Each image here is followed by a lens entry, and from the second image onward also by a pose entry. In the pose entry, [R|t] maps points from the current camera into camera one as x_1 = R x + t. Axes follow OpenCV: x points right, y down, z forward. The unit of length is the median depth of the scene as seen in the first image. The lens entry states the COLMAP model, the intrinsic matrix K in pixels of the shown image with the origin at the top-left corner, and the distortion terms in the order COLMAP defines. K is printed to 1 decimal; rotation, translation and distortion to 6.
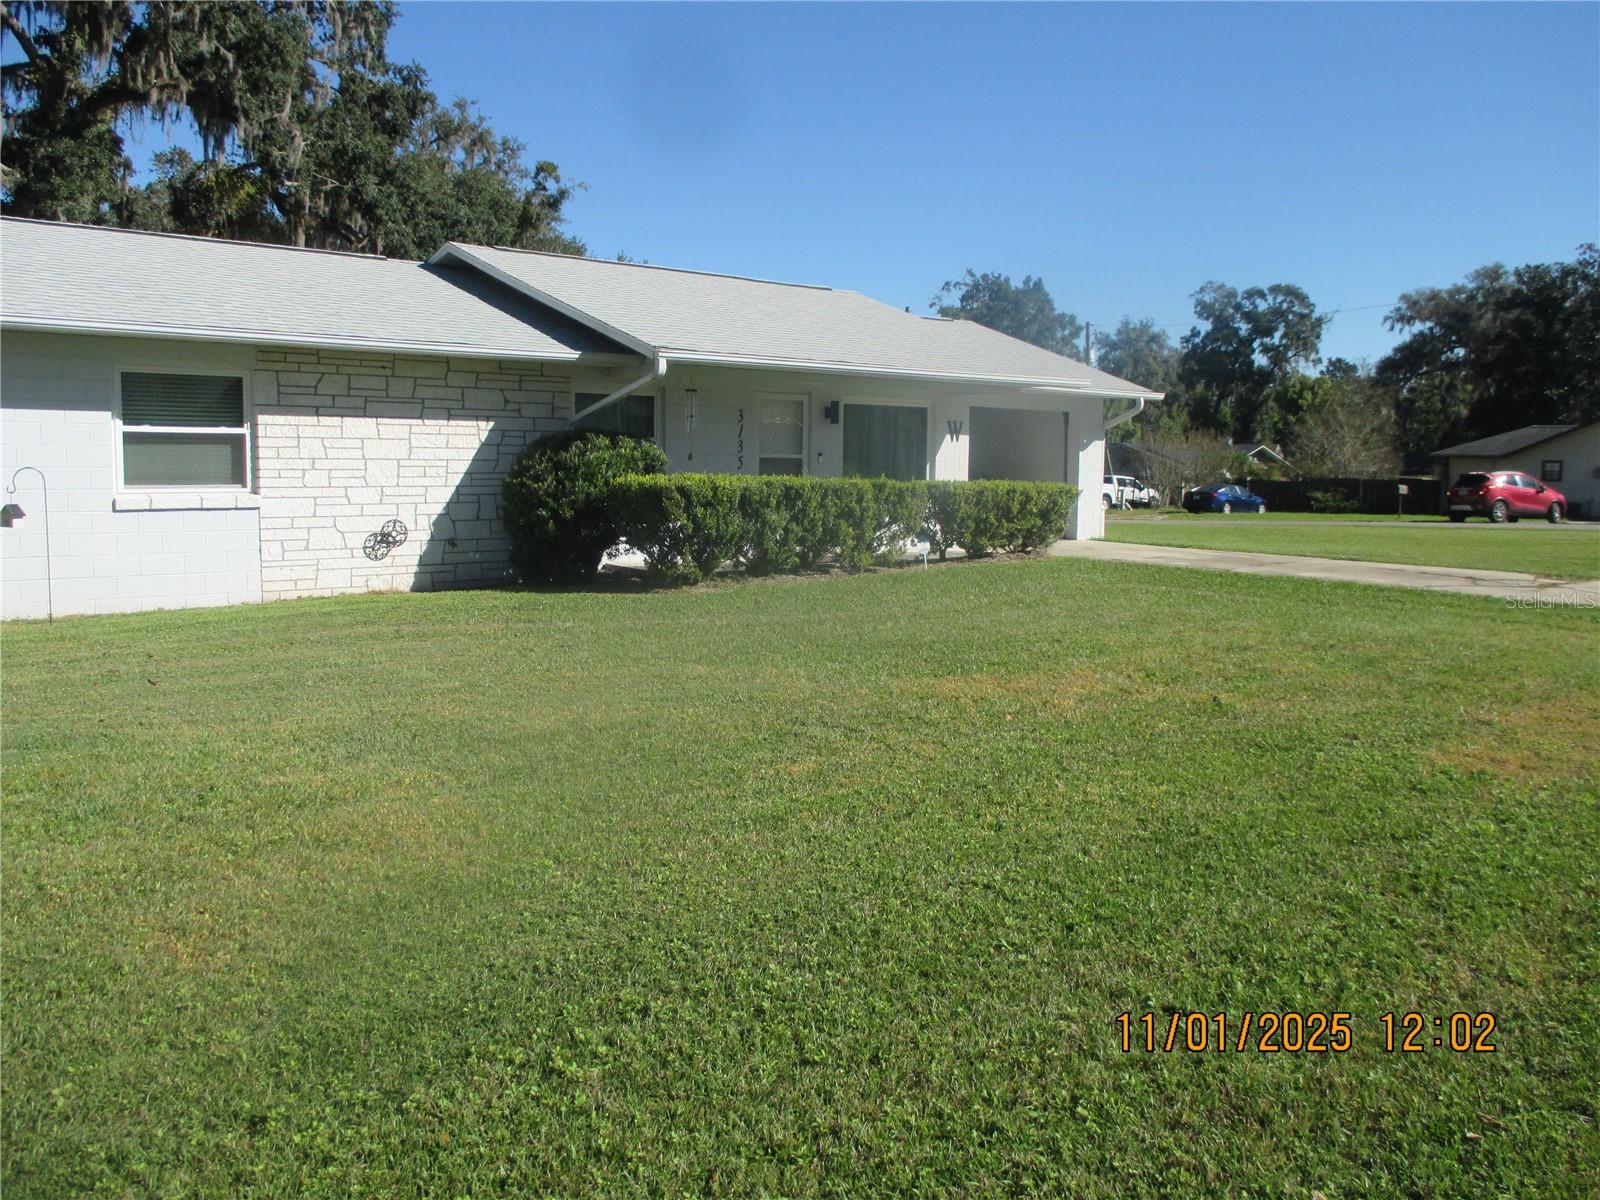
lens RADIAL K [[1343.3, 0, 799.0], [0, 1343.3, 602.9], [0, 0, 1]] dist [-0.026050, 0.006745]
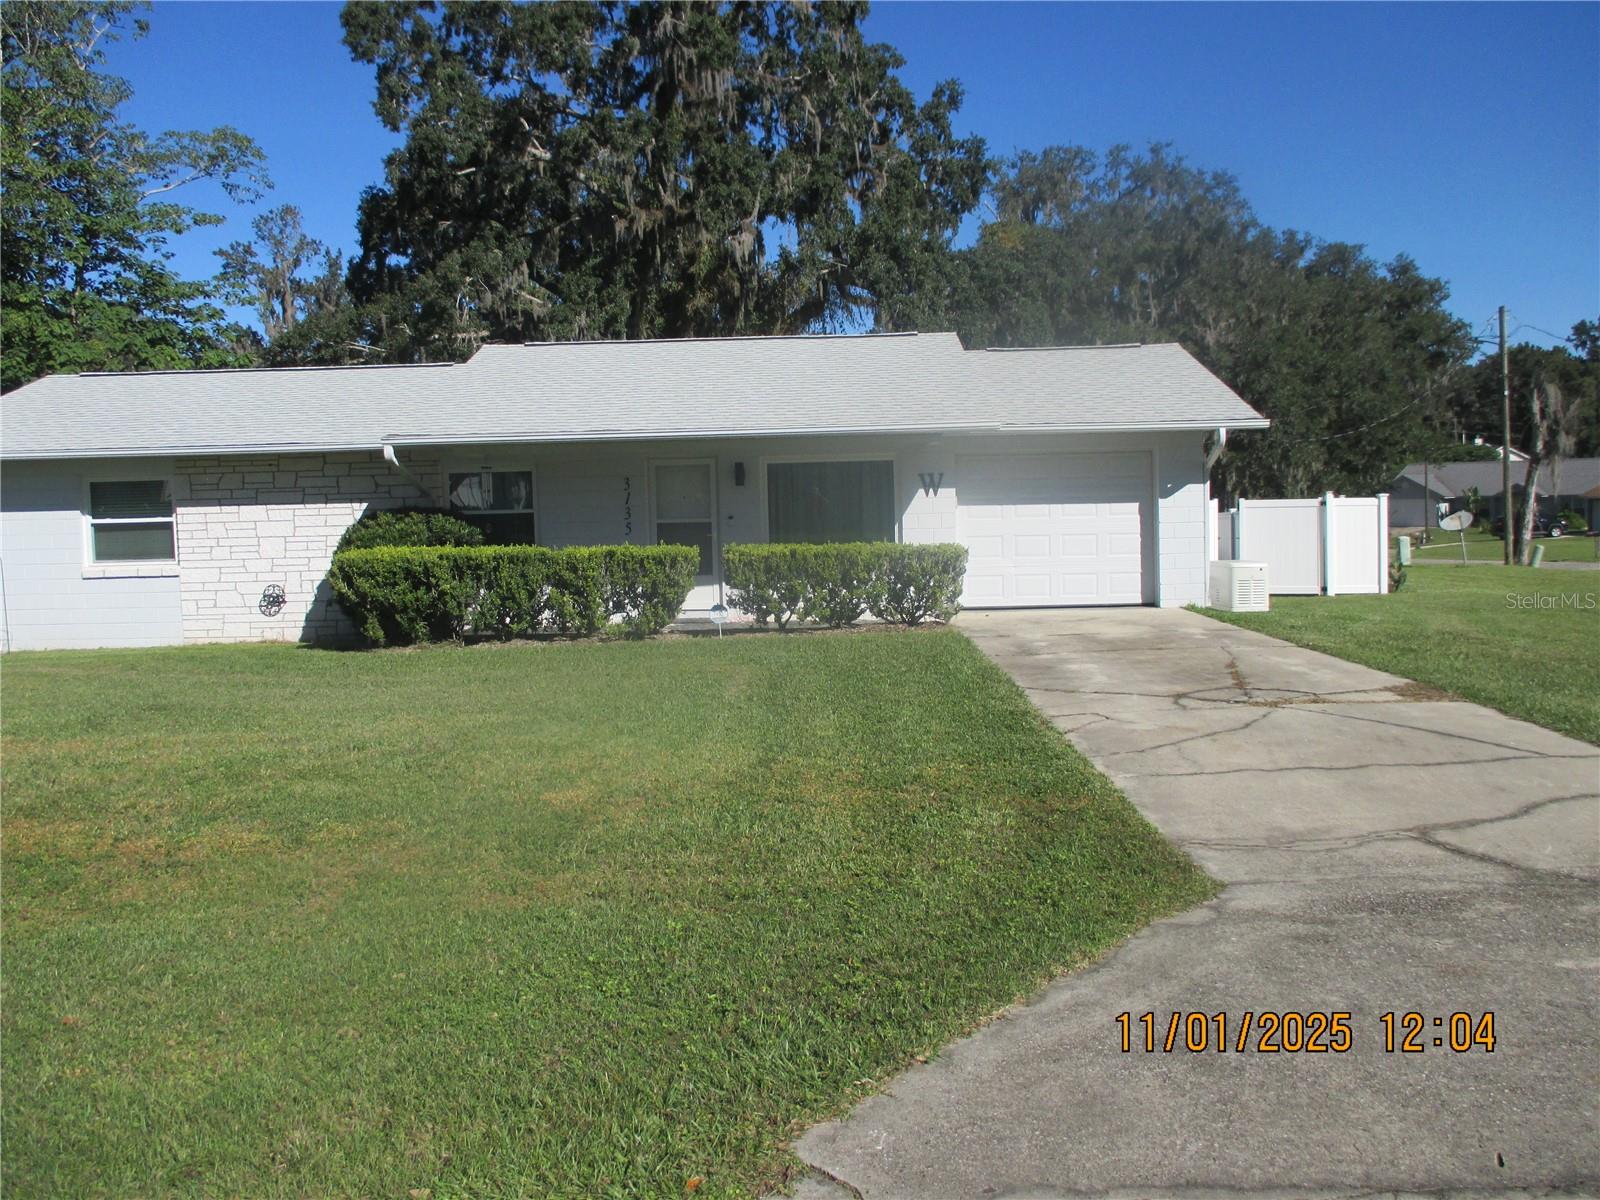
lens RADIAL K [[1343.3, 0, 799.2], [0, 1343.3, 594.9], [0, 0, 1]] dist [-0.026050, 0.006745]
pose [[0.734435, 0.017017, -0.678466, 0.910454], [-0.040413, 0.999008, -0.018690, -0.048548], [0.677475, 0.041146, 0.734394, 0.405480]]
